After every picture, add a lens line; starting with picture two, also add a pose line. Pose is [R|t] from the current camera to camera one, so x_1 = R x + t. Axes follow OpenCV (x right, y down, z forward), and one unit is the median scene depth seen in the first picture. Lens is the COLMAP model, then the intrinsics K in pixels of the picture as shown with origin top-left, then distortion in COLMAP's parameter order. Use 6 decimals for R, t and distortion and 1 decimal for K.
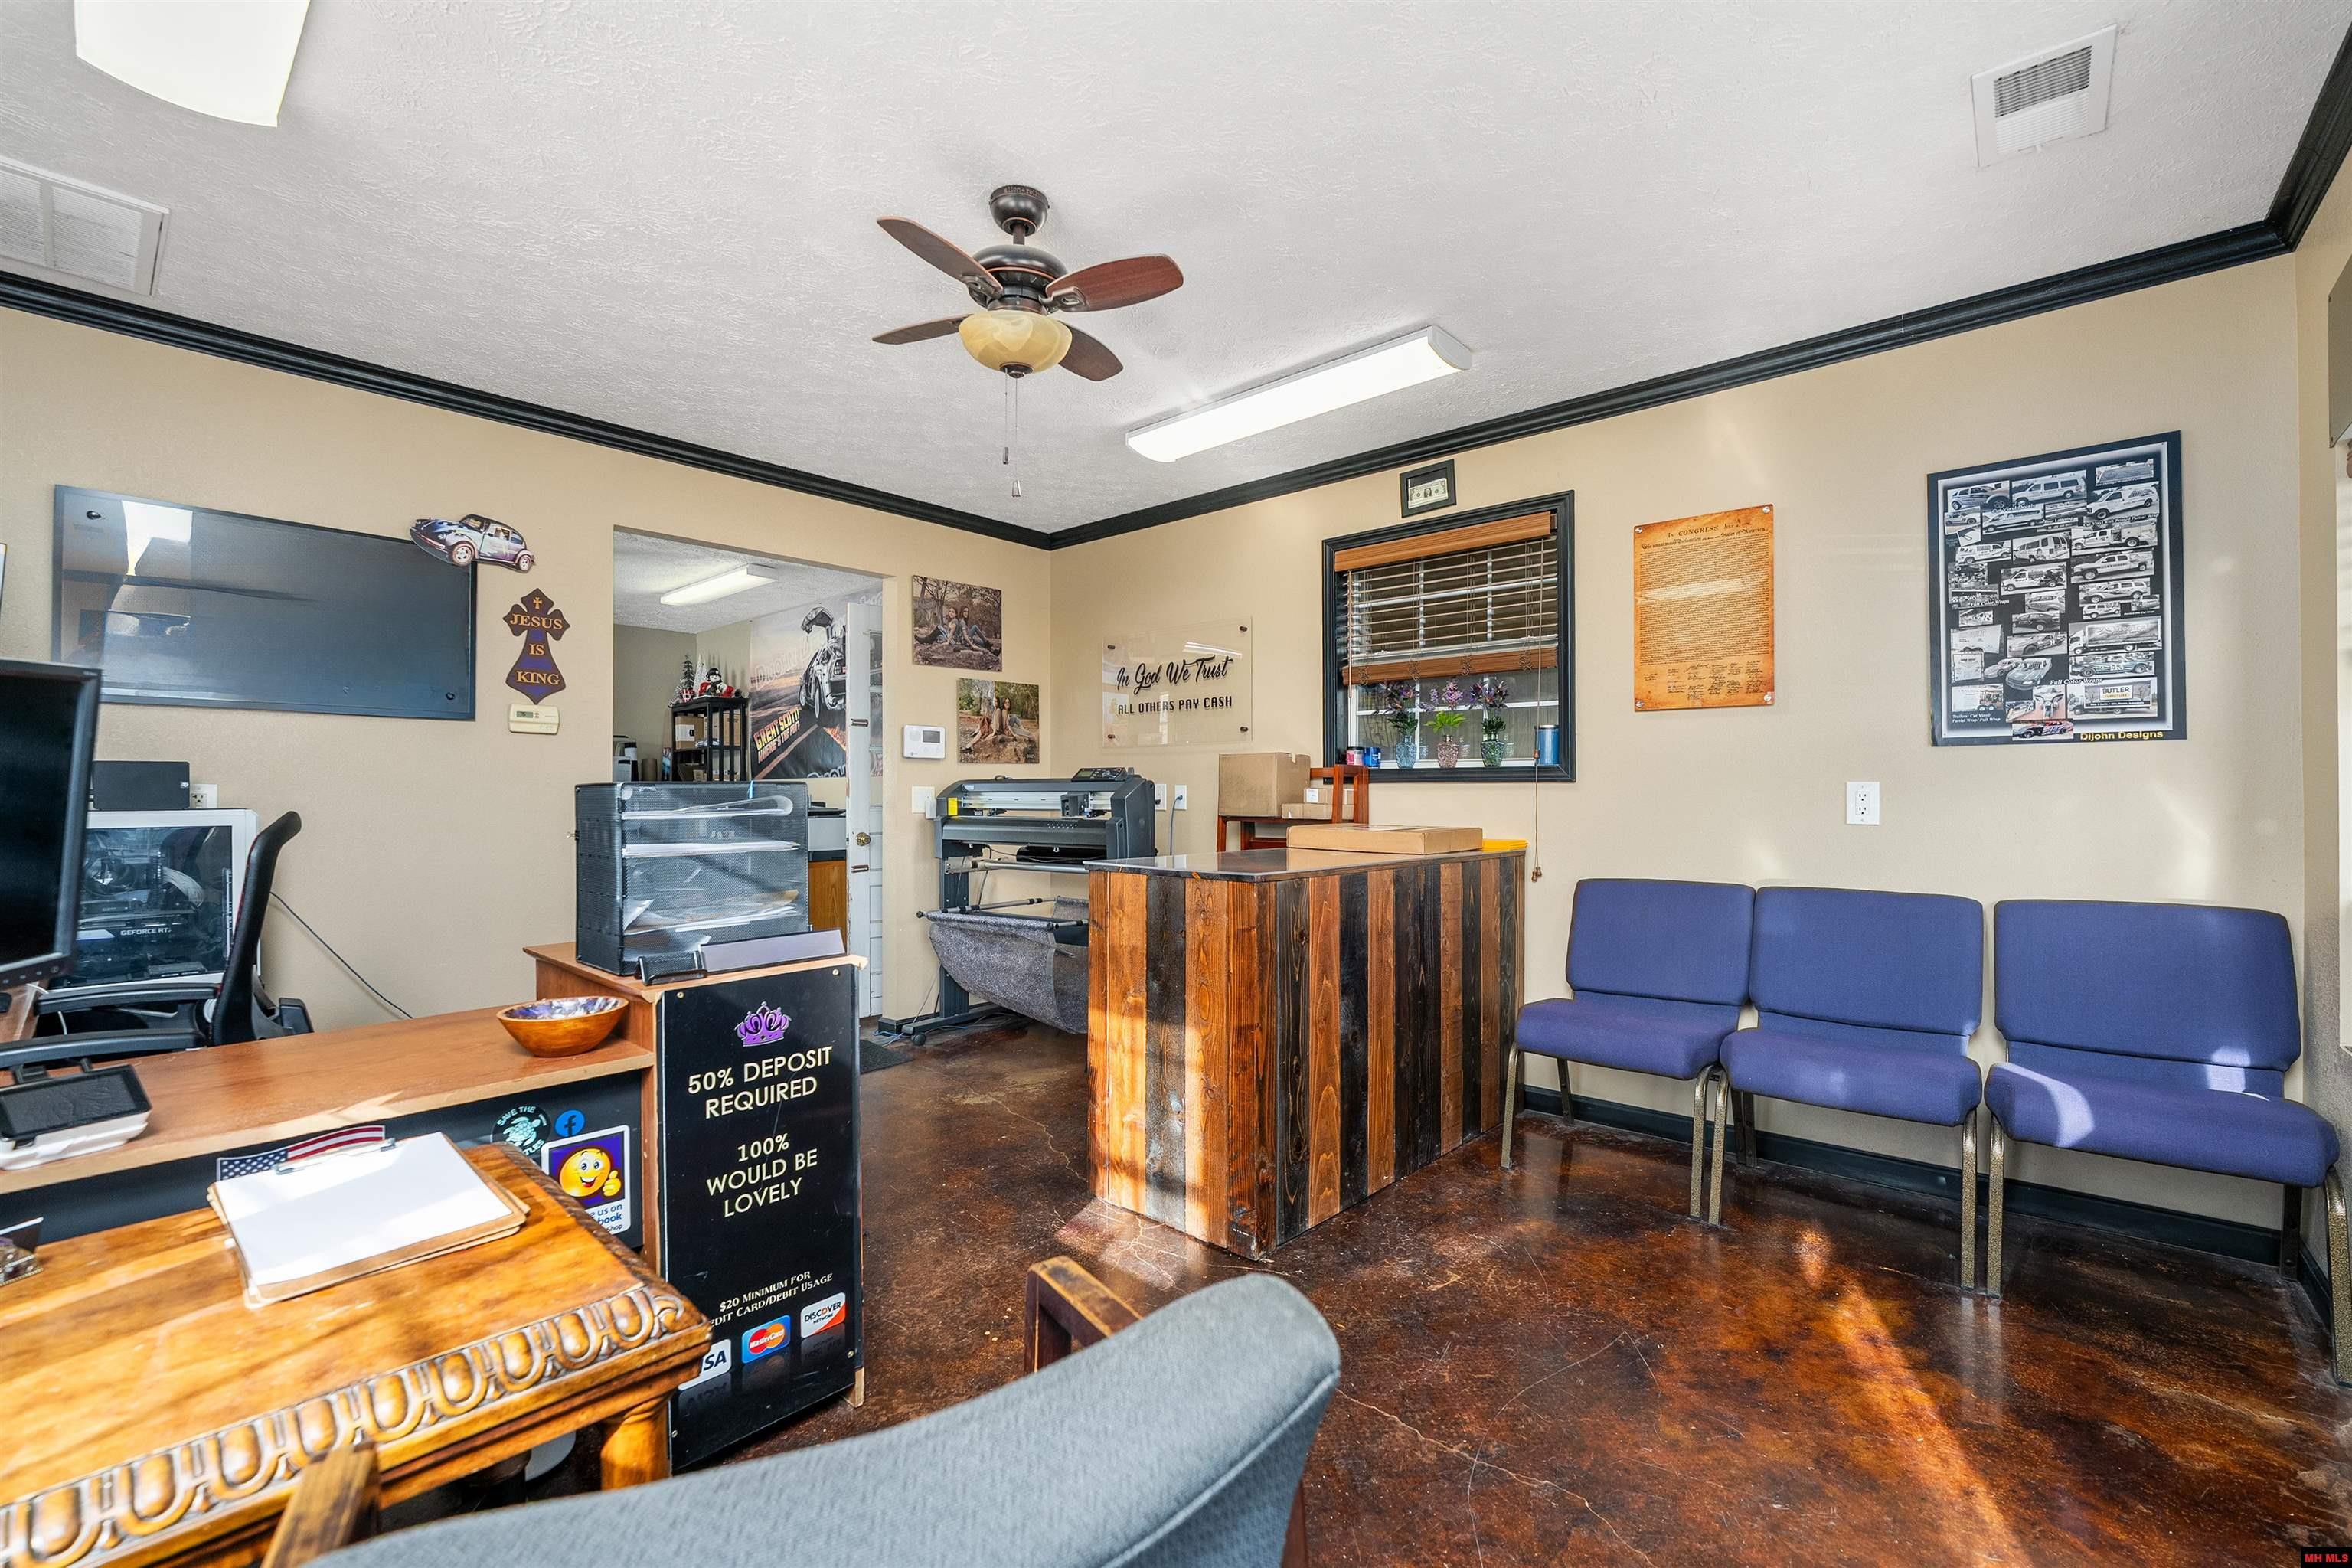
lens RADIAL K [[961.6, 0, 1193.0], [0, 961.6, 787.1], [0, 0, 1]] dist [-0.010787, 0.000110]
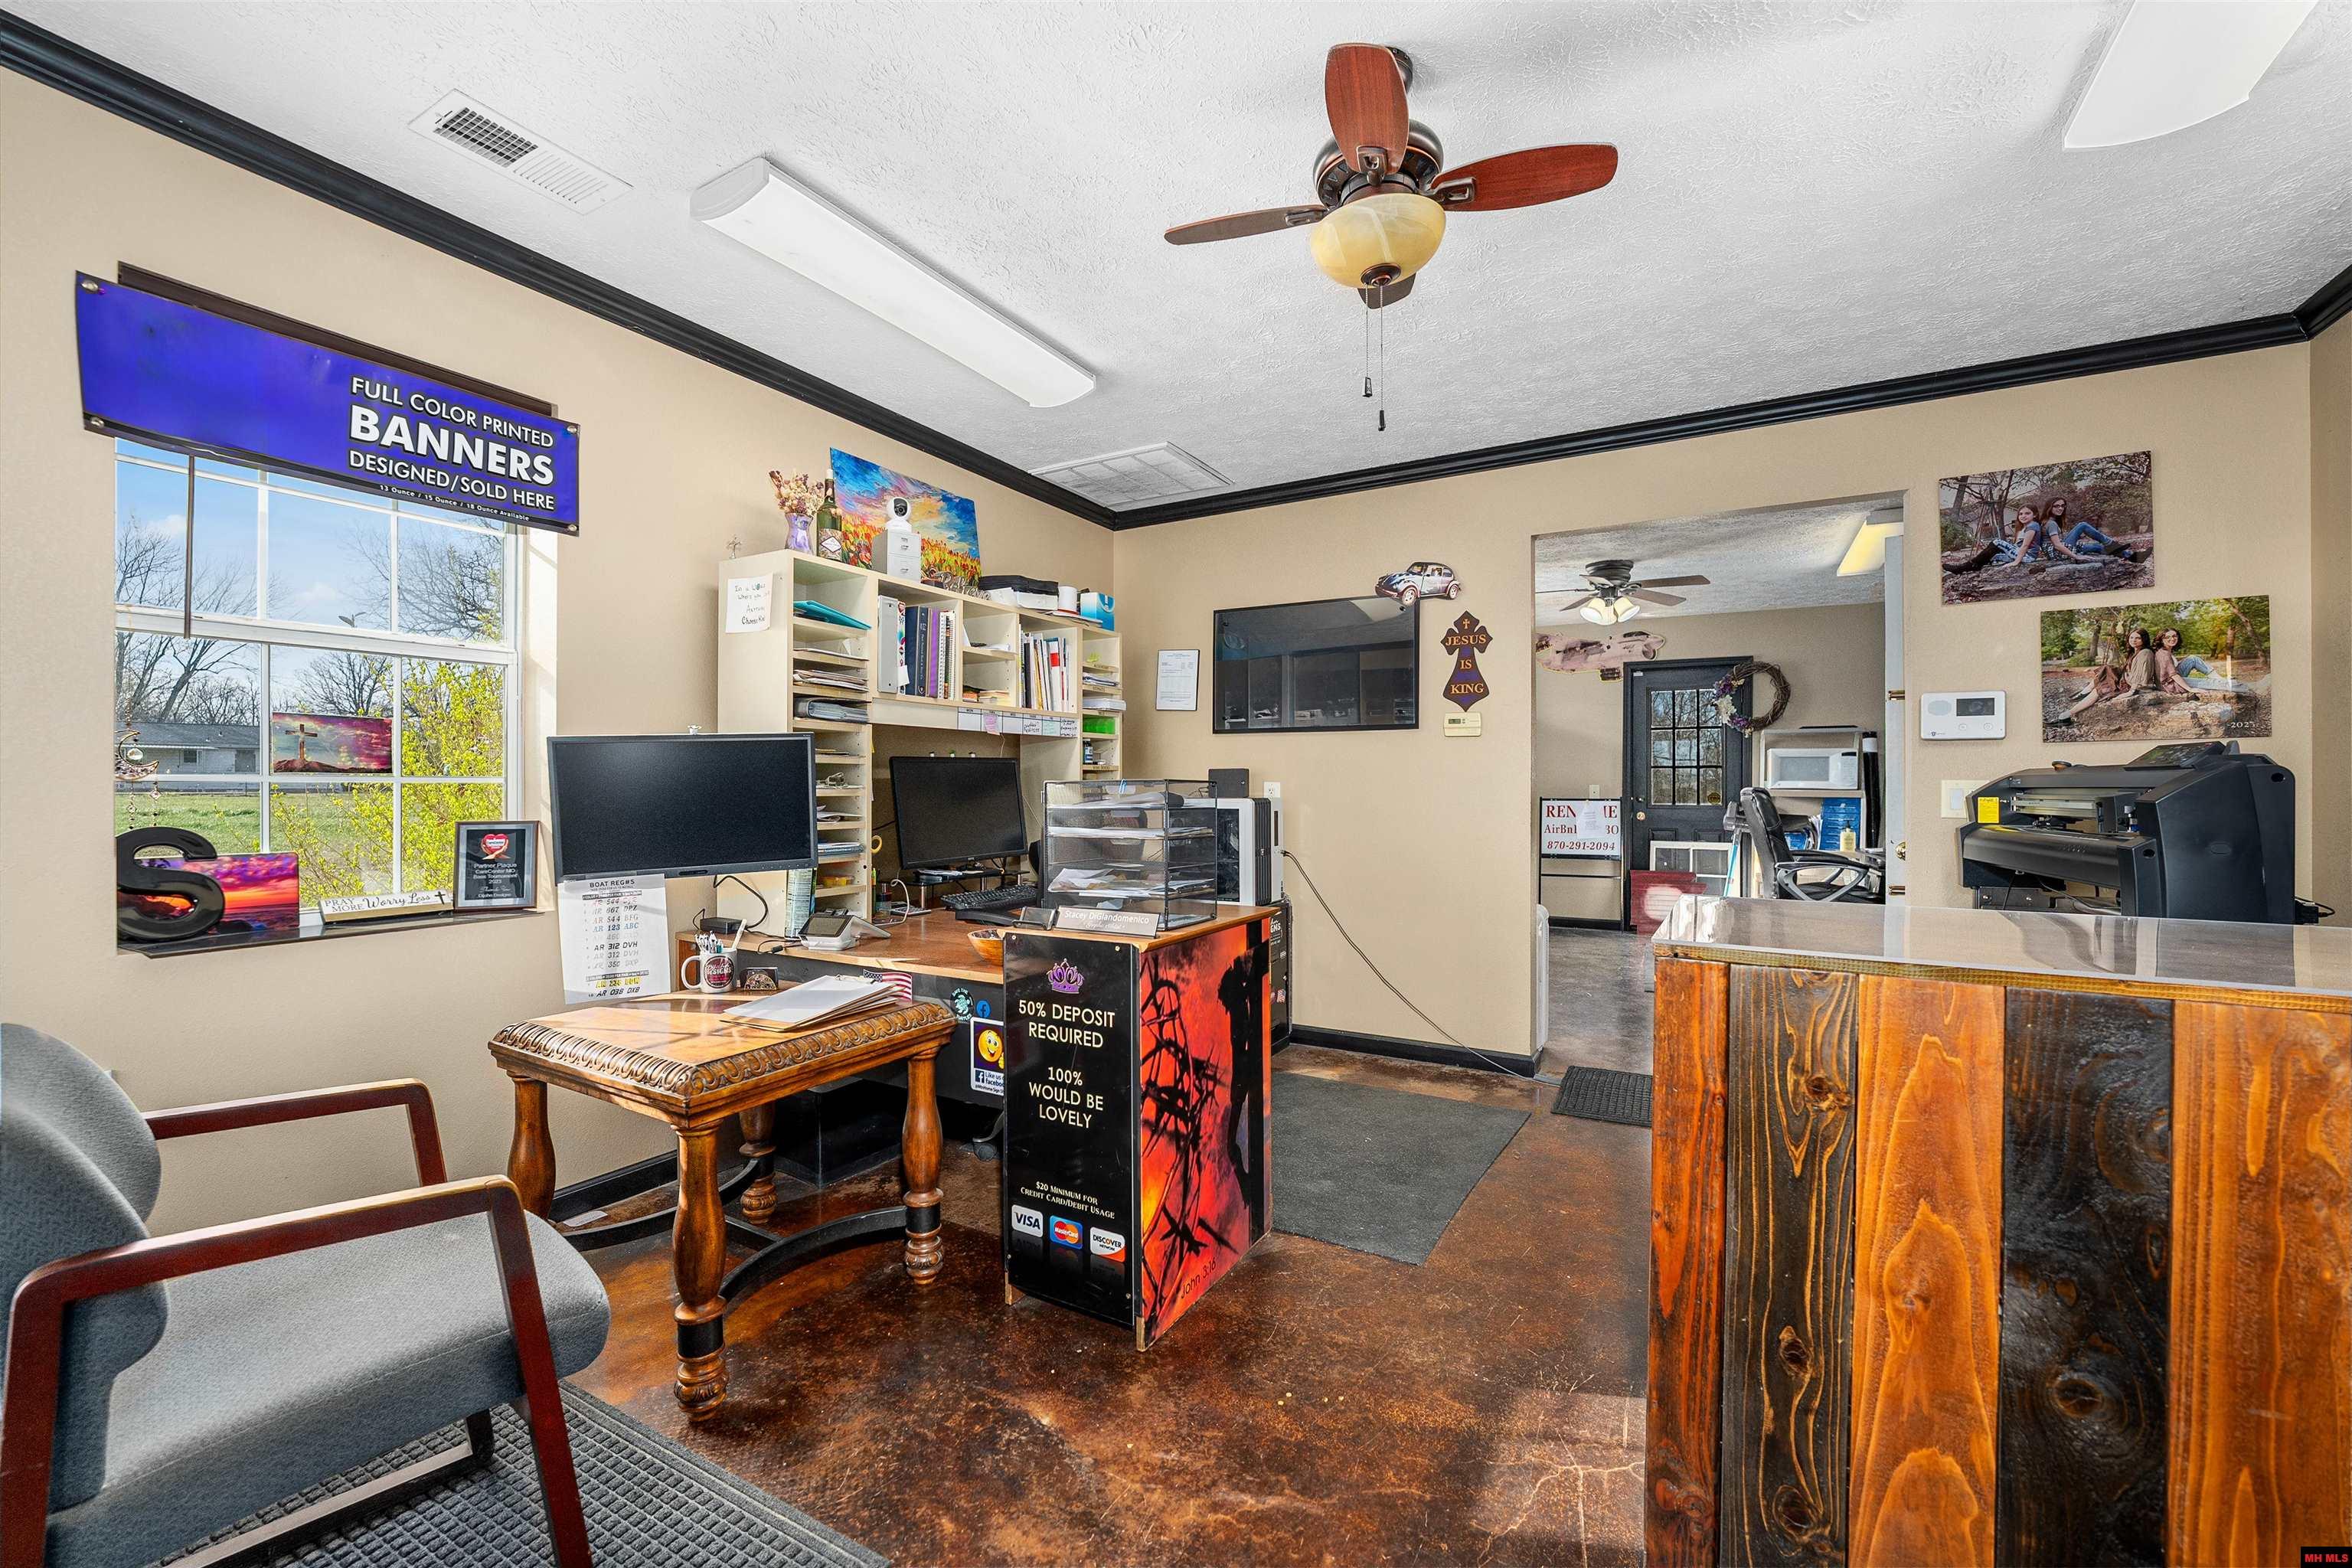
lens RADIAL K [[961.6, 0, 1193.0], [0, 961.6, 787.1], [0, 0, 1]] dist [-0.010787, 0.000110]
pose [[0.201605, 0.002168, -0.979465, 0.404887], [0.003939, 0.999988, 0.003025, 0.000263], [0.979459, -0.004468, 0.201594, 0.464549]]
